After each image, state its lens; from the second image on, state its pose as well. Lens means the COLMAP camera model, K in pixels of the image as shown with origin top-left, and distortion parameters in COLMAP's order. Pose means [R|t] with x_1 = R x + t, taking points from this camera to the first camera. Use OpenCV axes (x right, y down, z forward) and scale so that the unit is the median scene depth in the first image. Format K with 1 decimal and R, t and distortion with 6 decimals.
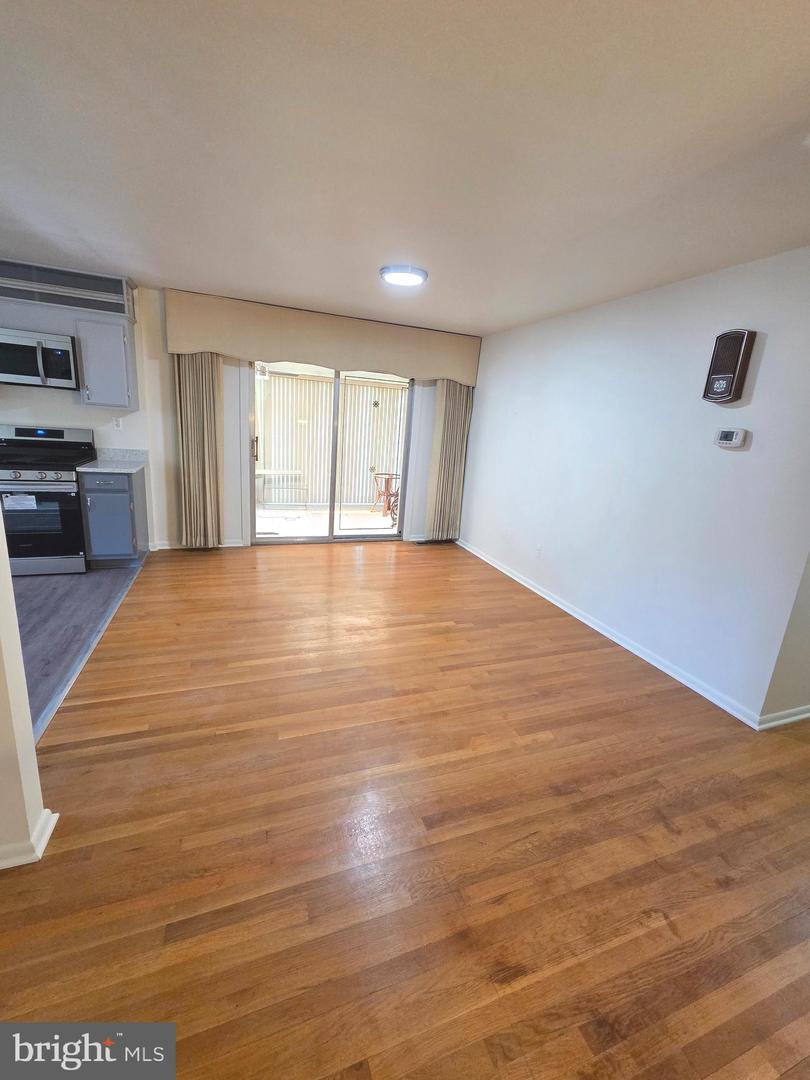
lens RADIAL K [[448.6, 0, 409.6], [0, 448.6, 535.7], [0, 0, 1]] dist [0.001210, -0.000130]
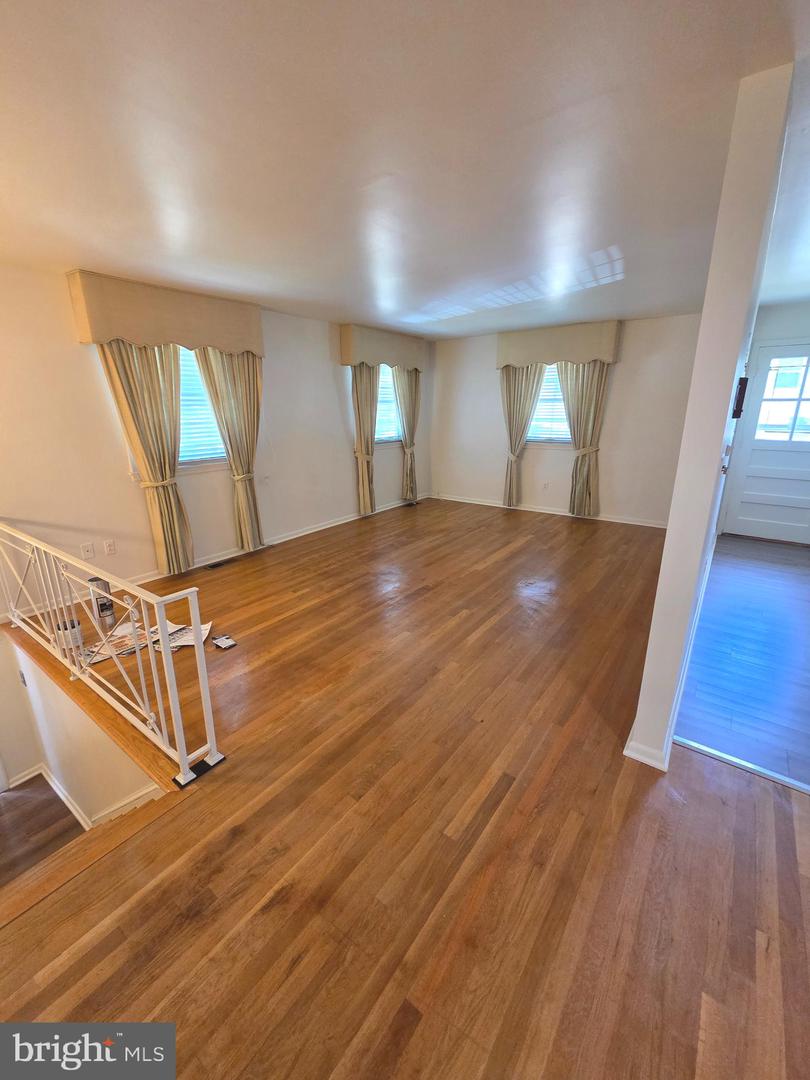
lens RADIAL K [[448.6, 0, 409.6], [0, 448.6, 535.7], [0, 0, 1]] dist [0.001210, -0.000130]
pose [[-0.837986, 0.090114, -0.538200, 0.230184], [-0.186091, 0.879960, 0.437082, -0.196312], [0.512982, 0.466423, -0.720624, 0.767546]]
